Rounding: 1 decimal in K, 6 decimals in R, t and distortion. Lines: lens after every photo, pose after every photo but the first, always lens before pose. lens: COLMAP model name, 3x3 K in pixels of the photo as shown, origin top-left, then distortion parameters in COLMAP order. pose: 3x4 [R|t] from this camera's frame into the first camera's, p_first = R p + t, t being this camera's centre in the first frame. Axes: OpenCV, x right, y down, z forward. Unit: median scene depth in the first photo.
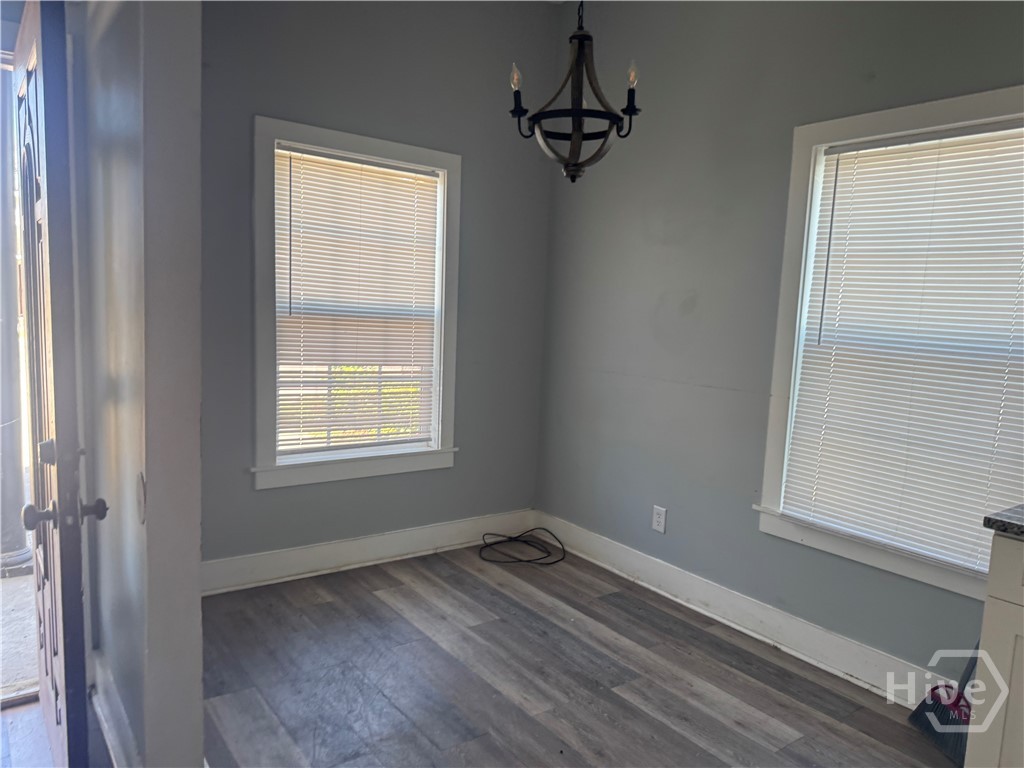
lens RADIAL K [[728.0, 0, 512.0], [0, 728.0, 384.0], [0, 0, 1]] dist [0.045874, -0.059864]
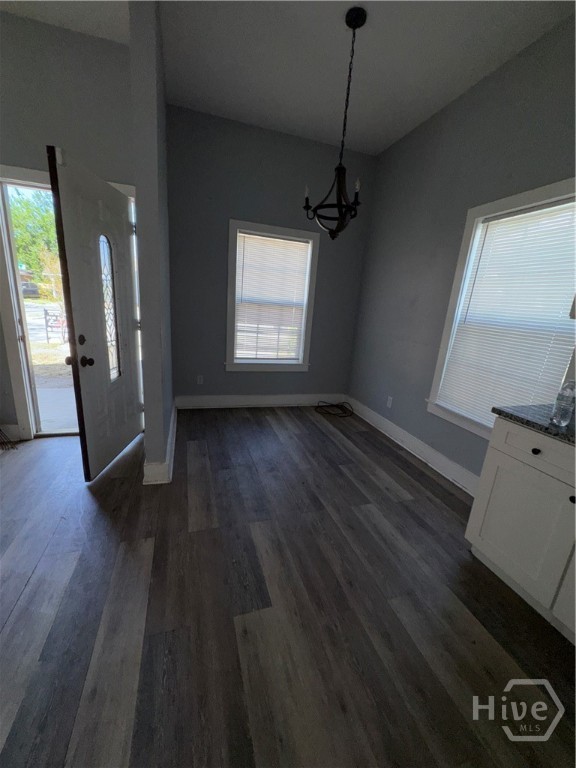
lens RADIAL K [[313.7, 0, 288.0], [0, 313.7, 384.0], [0, 0, 1]] dist [-0.007884, 0.000036]
pose [[0.945106, 0.106145, -0.309044, 0.222121], [-0.066679, 0.988517, 0.135603, 0.025003], [0.319889, -0.107552, 0.941331, 0.019843]]
